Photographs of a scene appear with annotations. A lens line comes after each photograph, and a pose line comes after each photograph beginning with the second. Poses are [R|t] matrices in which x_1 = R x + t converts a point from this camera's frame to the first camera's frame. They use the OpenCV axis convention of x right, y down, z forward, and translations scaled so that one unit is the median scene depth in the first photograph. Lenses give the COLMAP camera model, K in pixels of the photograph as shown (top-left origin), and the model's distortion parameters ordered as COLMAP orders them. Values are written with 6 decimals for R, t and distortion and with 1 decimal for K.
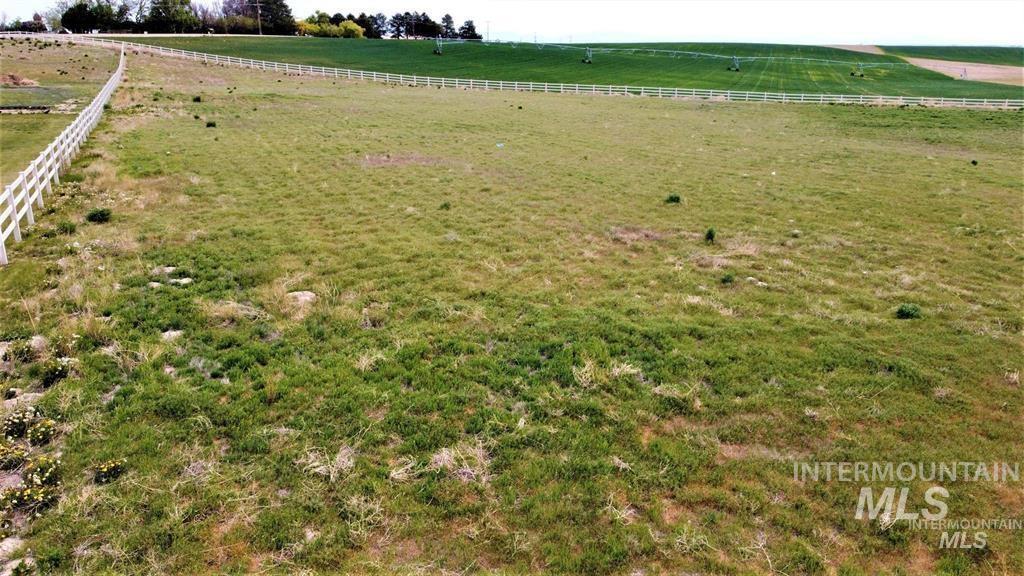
lens RADIAL K [[780.7, 0, 510.4], [0, 780.7, 281.0], [0, 0, 1]] dist [-0.010293, 0.000418]
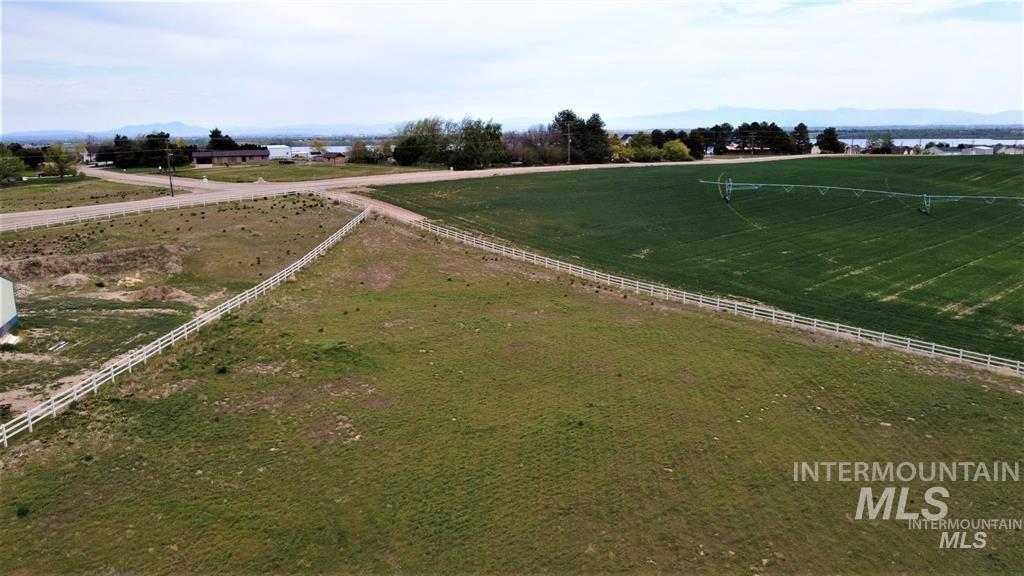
lens RADIAL K [[780.7, 0, 510.4], [0, 780.7, 281.0], [0, 0, 1]] dist [-0.010293, 0.000418]
pose [[0.882152, 0.084962, -0.463238, 0.151647], [-0.128003, 0.989820, -0.062217, -0.162376], [0.453236, 0.114180, 0.884048, 0.171663]]
